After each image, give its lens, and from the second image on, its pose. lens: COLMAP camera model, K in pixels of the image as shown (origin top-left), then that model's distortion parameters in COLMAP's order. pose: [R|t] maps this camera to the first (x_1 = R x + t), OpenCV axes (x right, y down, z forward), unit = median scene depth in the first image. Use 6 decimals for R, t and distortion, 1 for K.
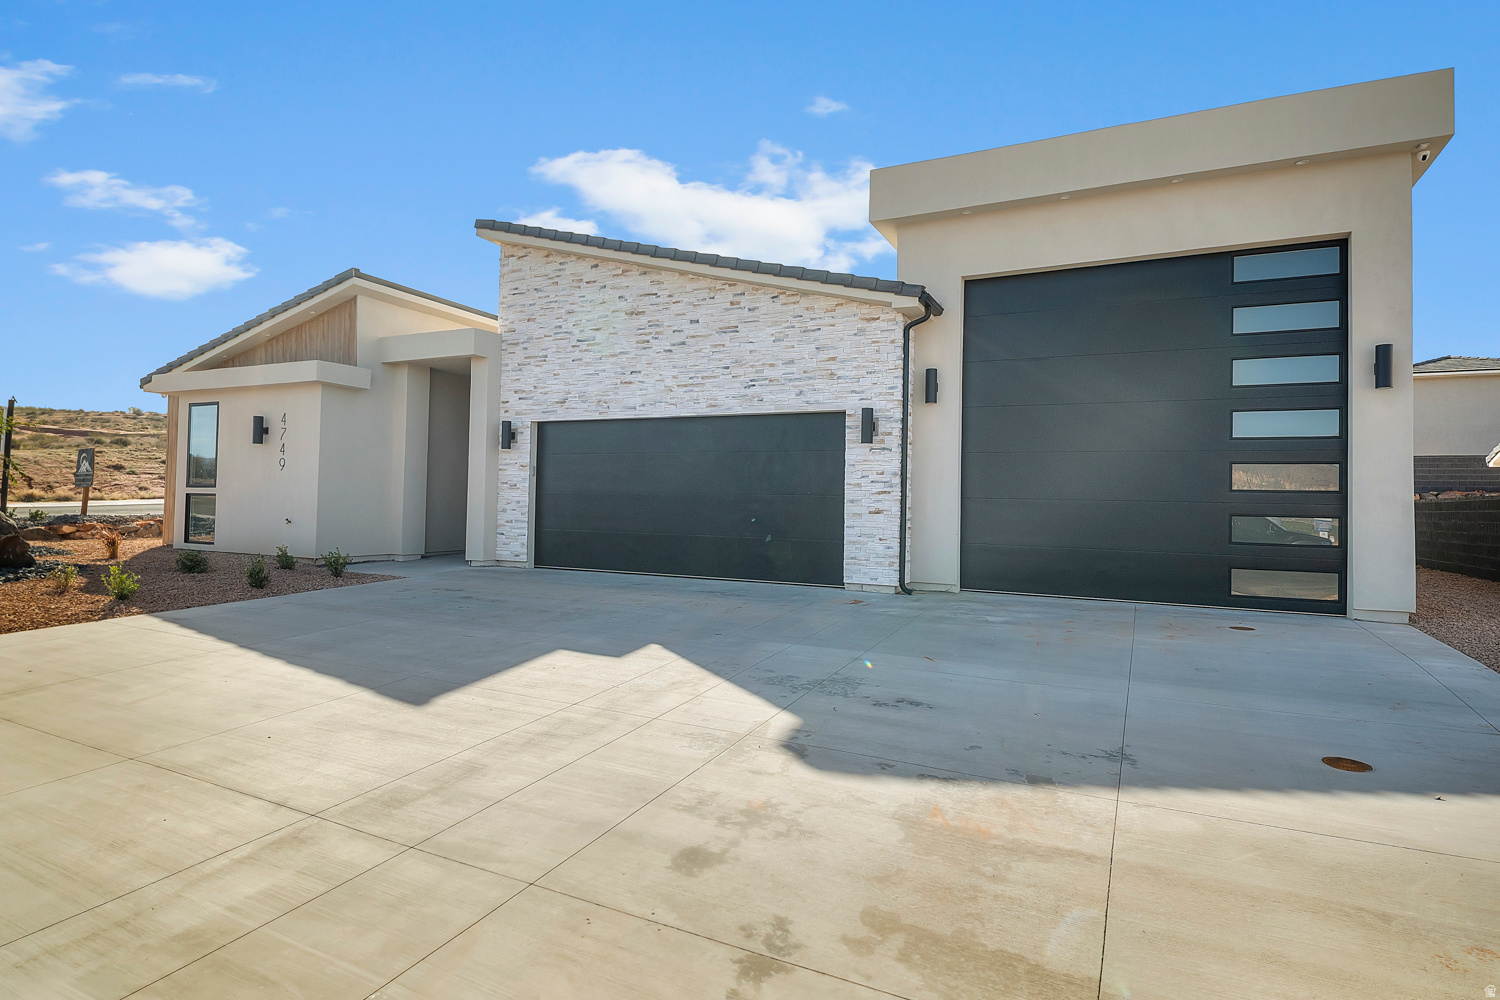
lens RADIAL K [[808.2, 0, 746.0], [0, 808.2, 481.9], [0, 0, 1]] dist [0.021706, -0.022899]
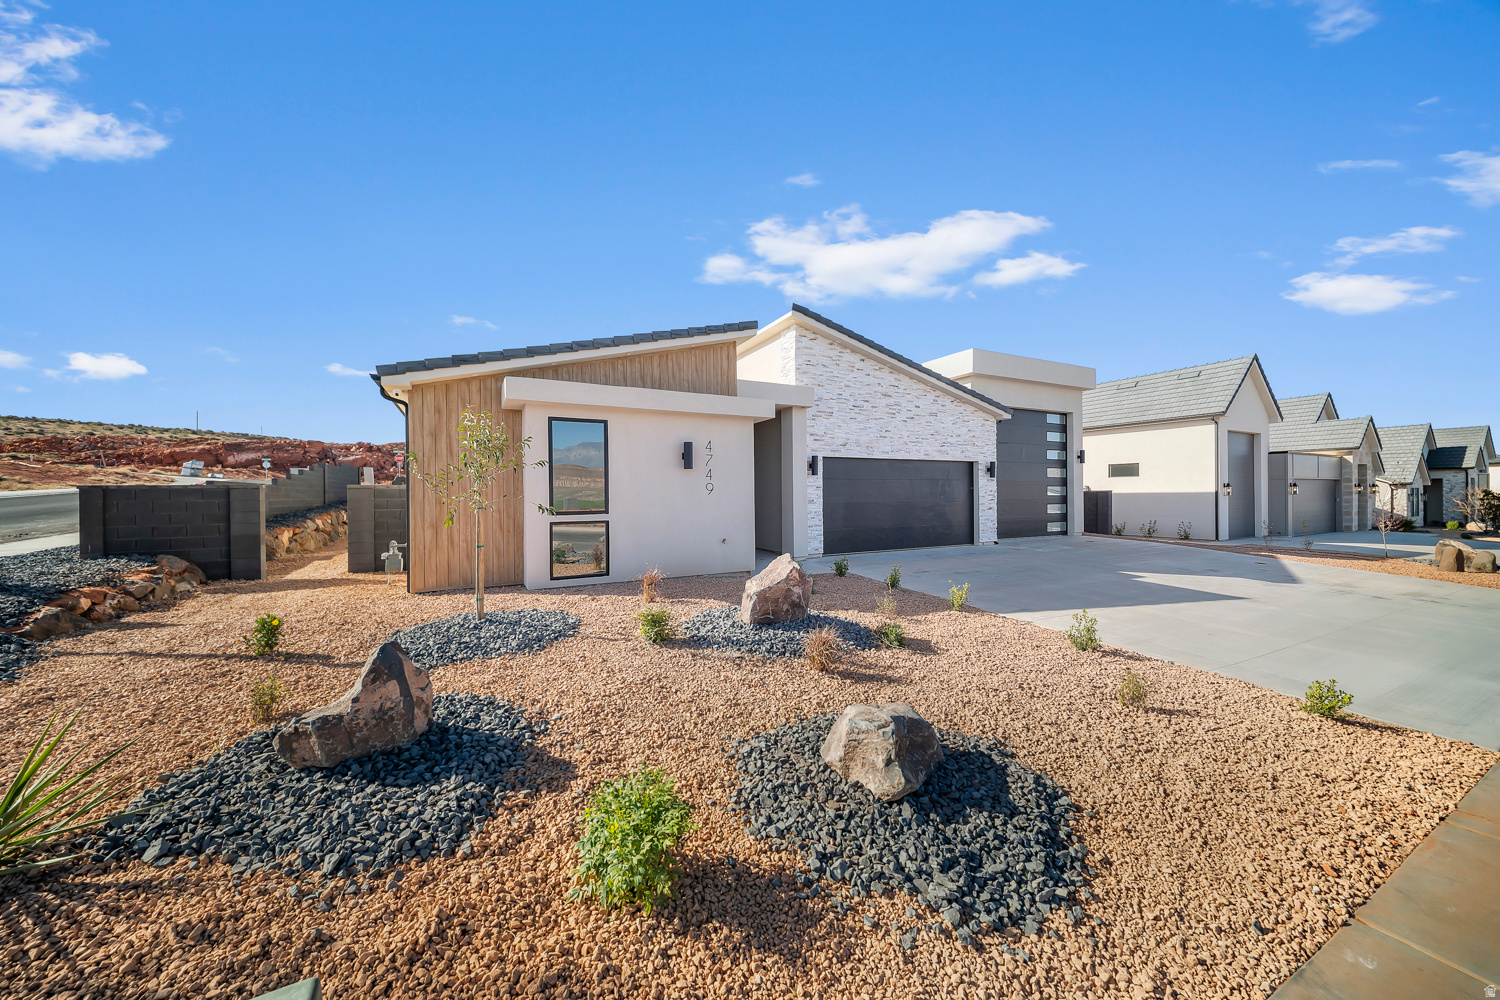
lens RADIAL K [[524.3, 0, 748.0], [0, 524.3, 494.1], [0, 0, 1]] dist [0.001085, -0.003873]
pose [[0.586958, -0.023550, 0.809275, -1.144424], [-0.001505, 0.999543, 0.030178, -0.036673], [-0.809616, -0.018931, 0.586655, 0.577144]]
